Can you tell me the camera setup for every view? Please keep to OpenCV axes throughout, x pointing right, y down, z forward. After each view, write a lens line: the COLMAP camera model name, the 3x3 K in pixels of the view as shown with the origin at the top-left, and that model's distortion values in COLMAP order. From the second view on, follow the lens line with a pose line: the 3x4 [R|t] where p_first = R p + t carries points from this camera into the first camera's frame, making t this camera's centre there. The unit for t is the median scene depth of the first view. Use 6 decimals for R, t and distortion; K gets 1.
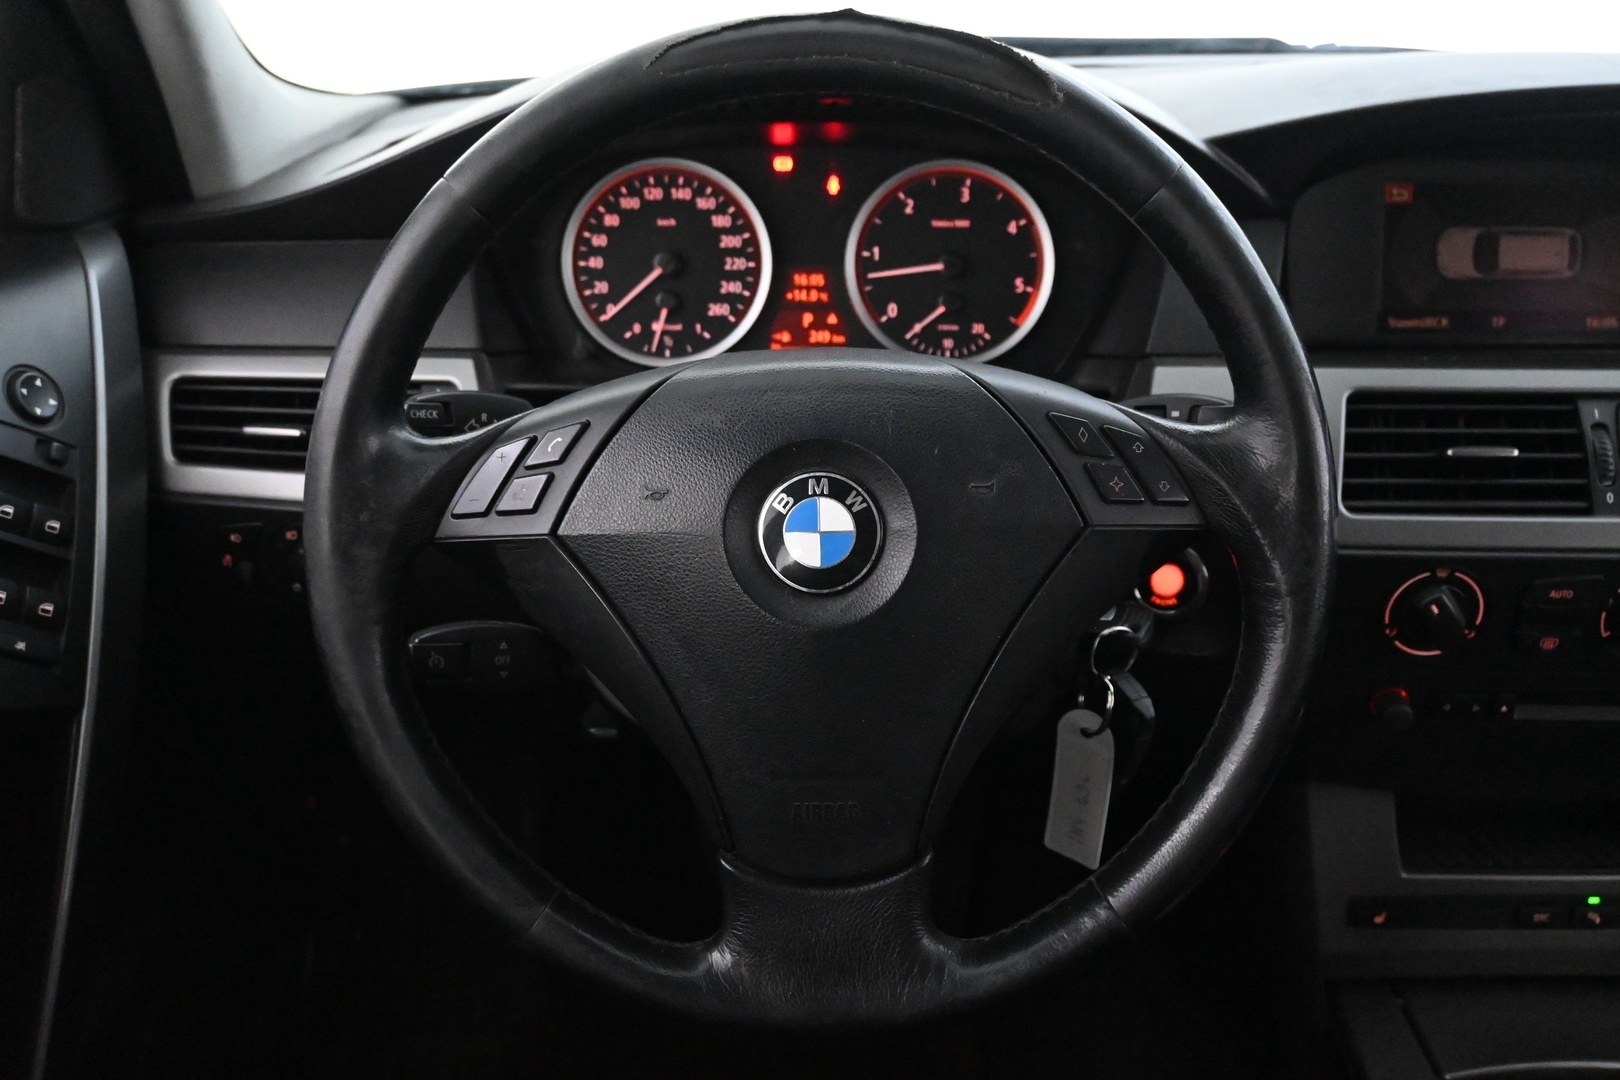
lens RADIAL K [[1688.6, 0, 816.3], [0, 1688.6, 539.3], [0, 0, 1]] dist [0.008811, 0.000000]
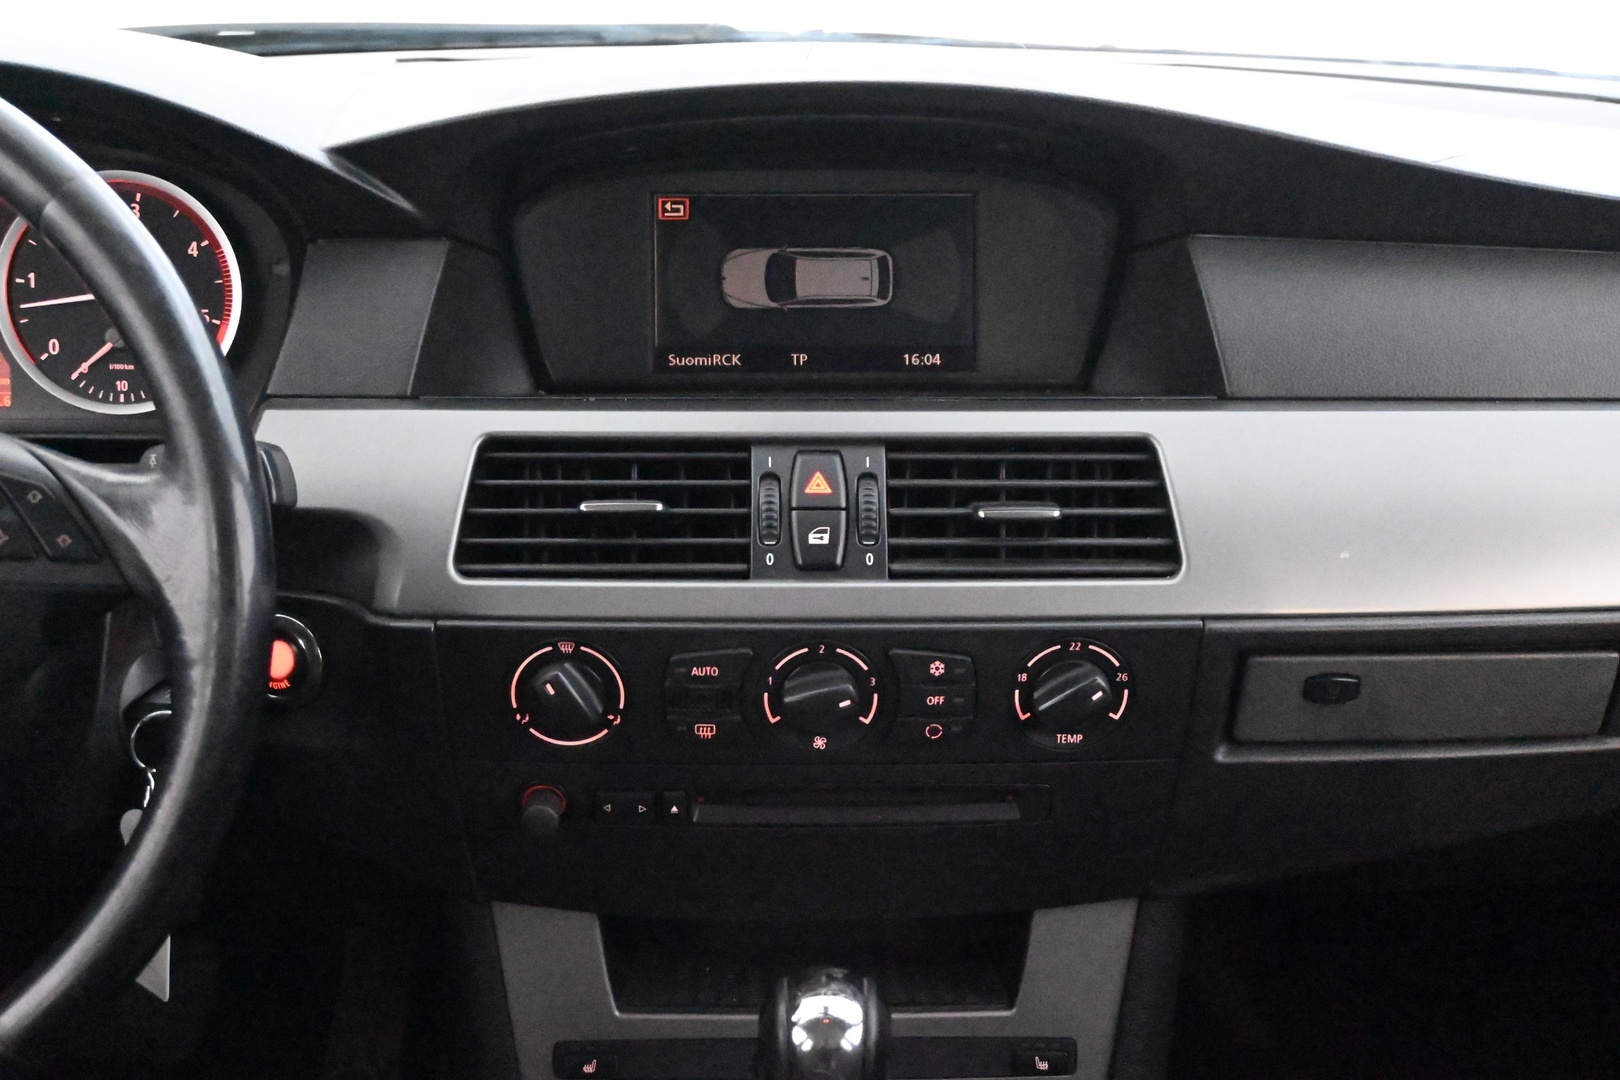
lens RADIAL K [[2212.0, 0, 814.3], [0, 2212.0, 541.9], [0, 0, 1]] dist [0.016086, 0.000000]
pose [[0.999988, -0.003768, -0.003161, 0.432857], [0.003584, 0.998407, -0.056313, 0.026122], [0.003368, 0.056301, 0.998408, -0.102980]]
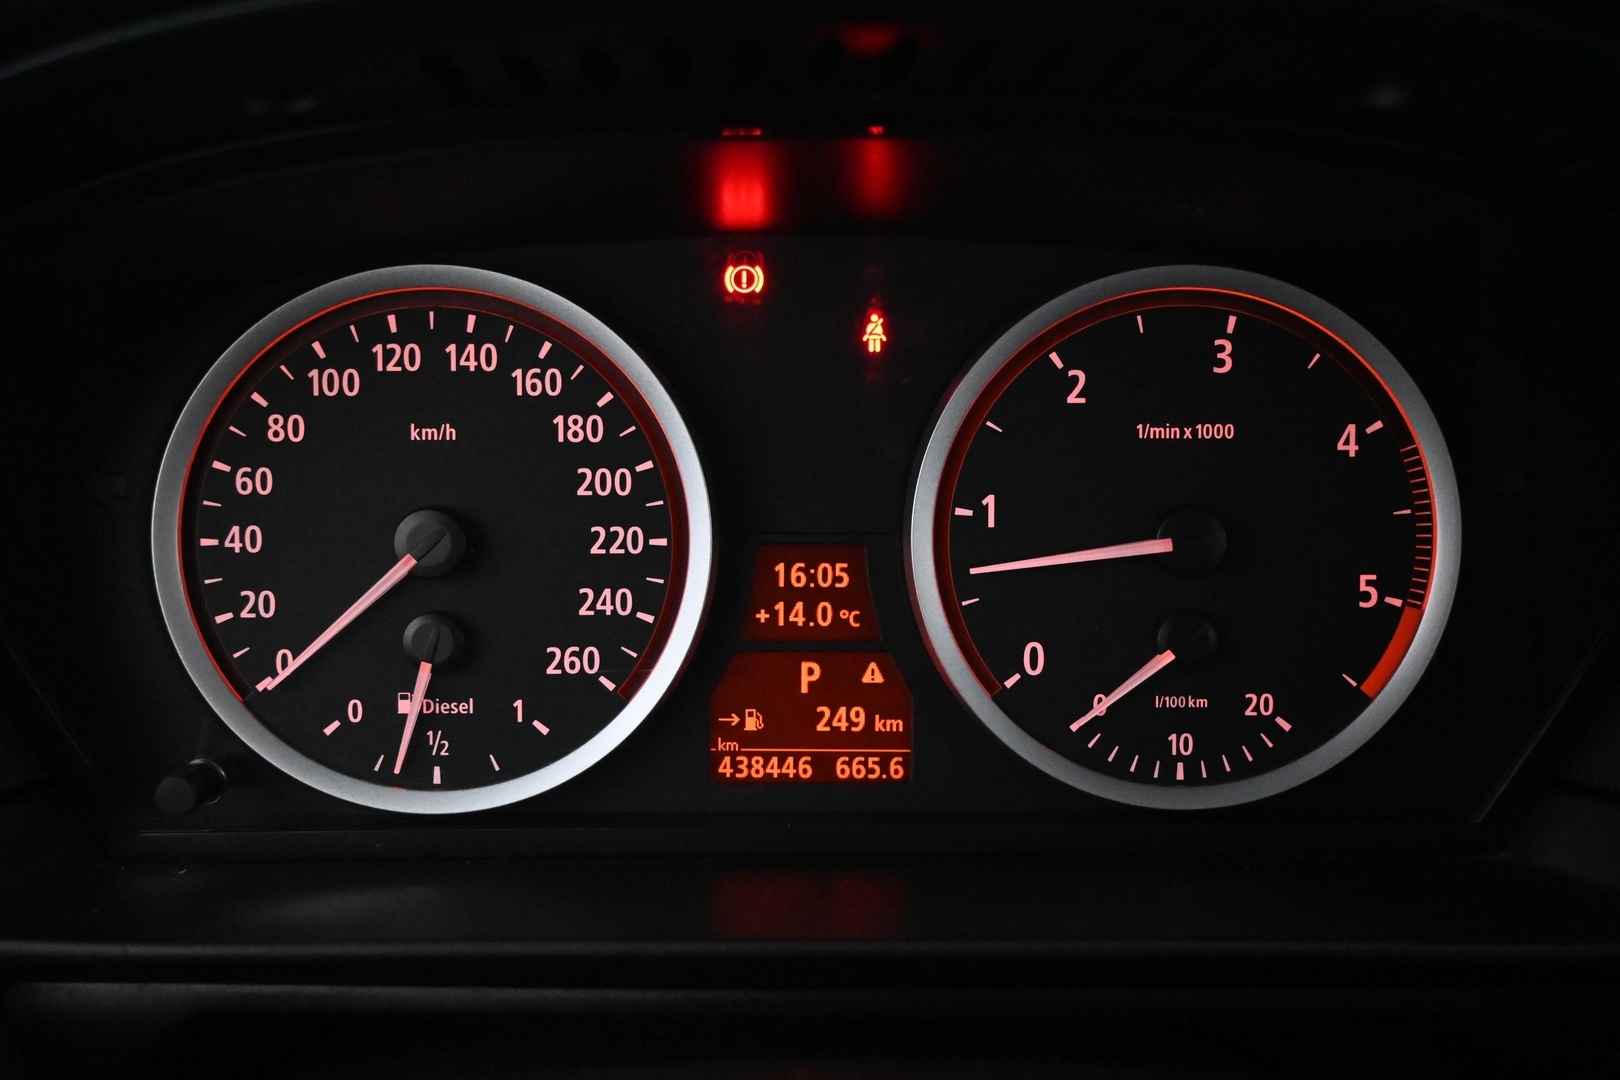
lens RADIAL K [[1688.6, 0, 809.7], [0, 1688.6, 550.0], [0, 0, 1]] dist [0.008811, 0.000000]
pose [[0.999986, -0.004752, -0.002458, -0.004020], [0.004512, 0.995952, -0.089771, -0.127251], [0.002874, 0.089759, 0.995959, 0.626515]]
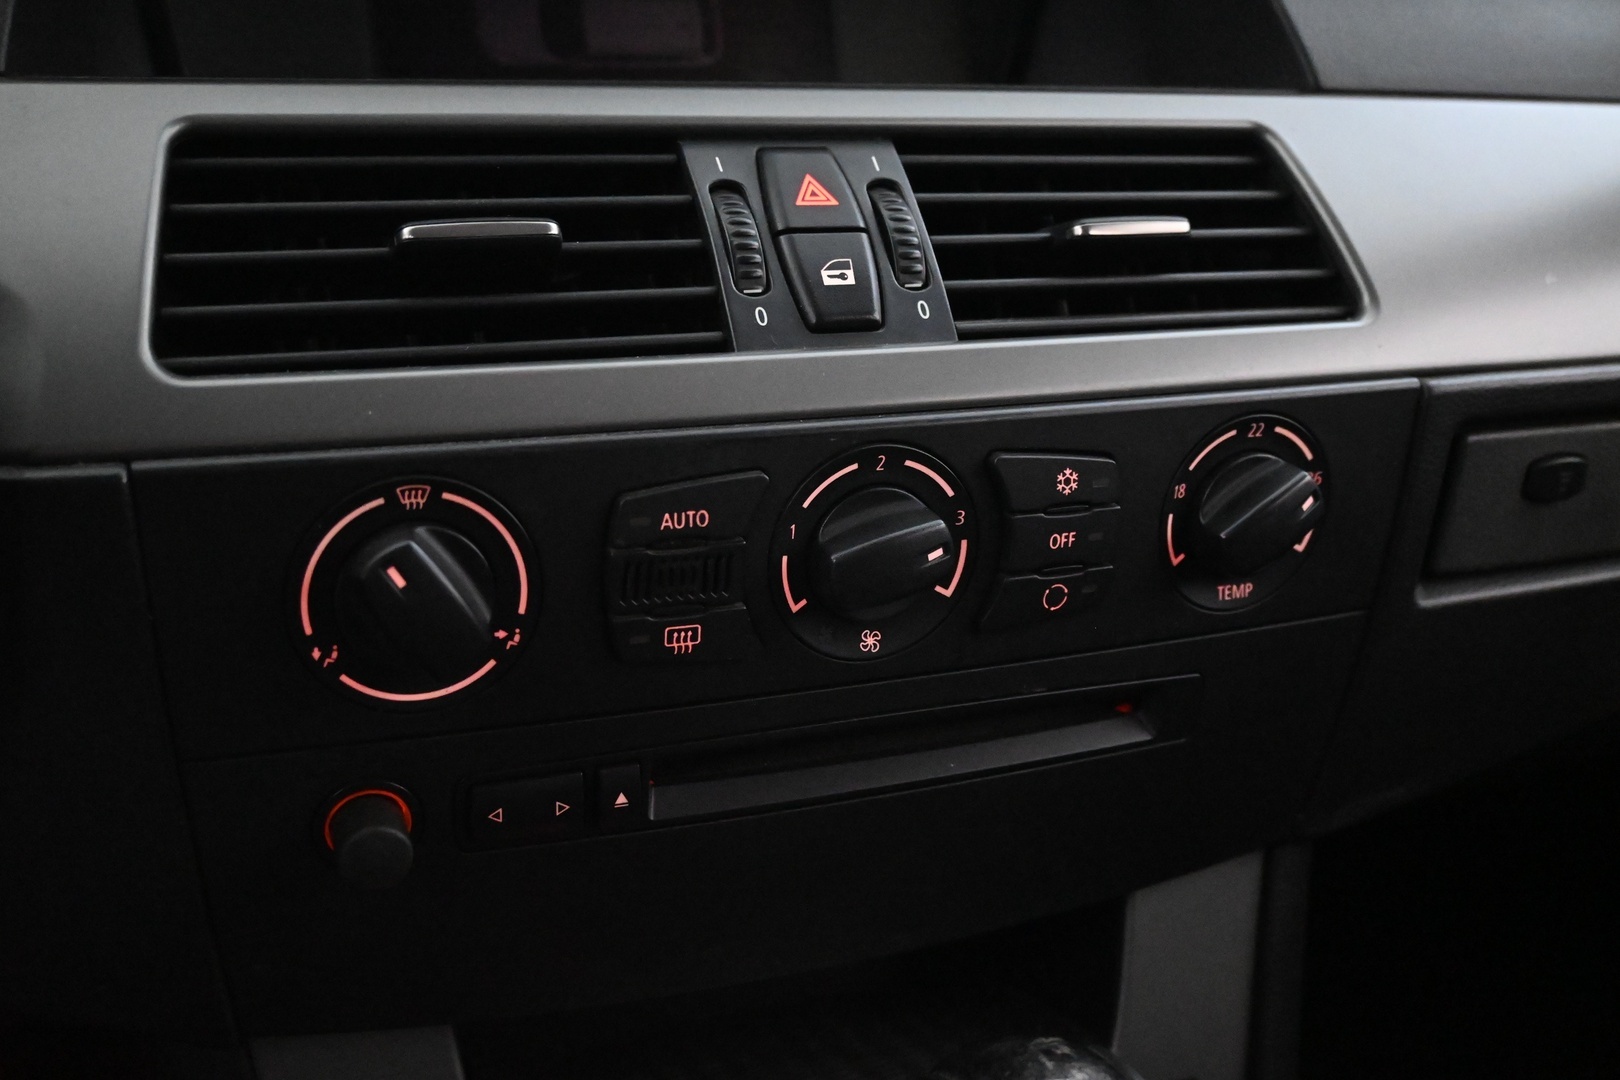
lens RADIAL K [[1638.8, 0, 800.5], [0, 1638.8, 536.2], [0, 0, 1]] dist [0.000952, 0.000000]
pose [[0.935445, -0.093303, 0.340936, 0.277083], [0.140873, 0.983031, -0.117498, 0.080088], [-0.324188, 0.157941, 0.932715, 0.504905]]
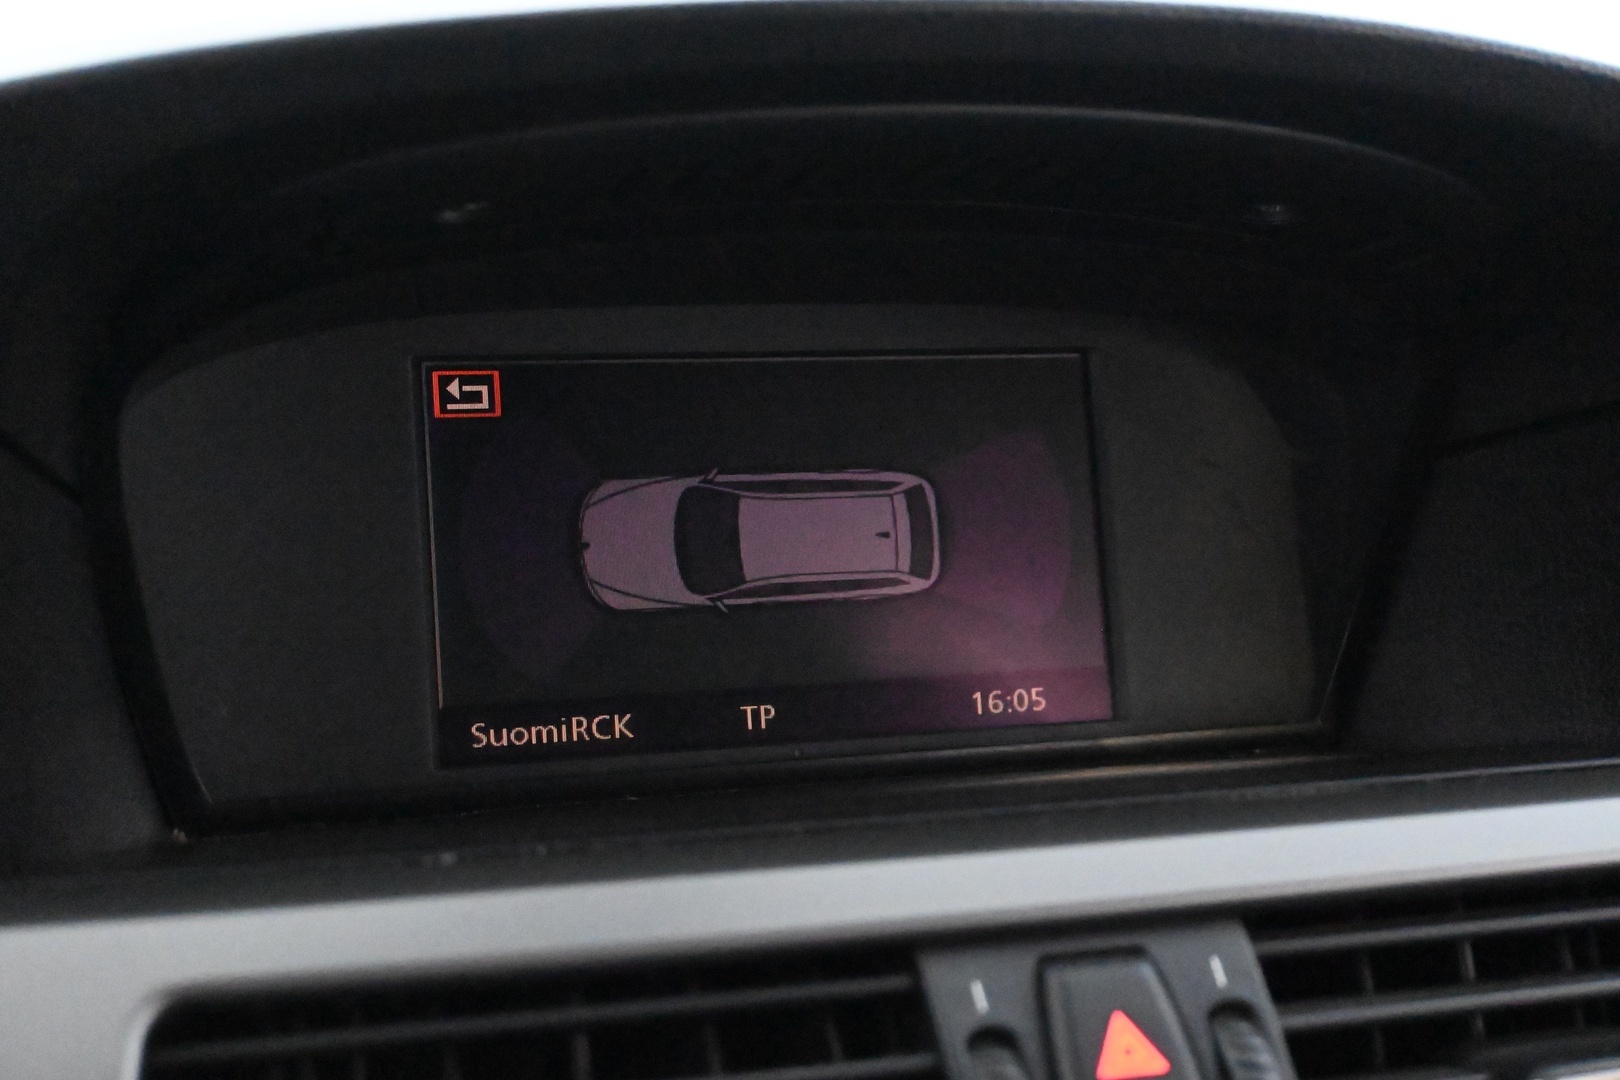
lens RADIAL K [[2257.2, 0, 810.3], [0, 2257.2, 539.3], [0, 0, 1]] dist [-0.010539, 0.000000]
pose [[0.953976, -0.040098, 0.297190, 0.276729], [0.102197, 0.975168, -0.196475, -0.069170], [-0.281932, 0.217804, 0.934385, 0.535363]]
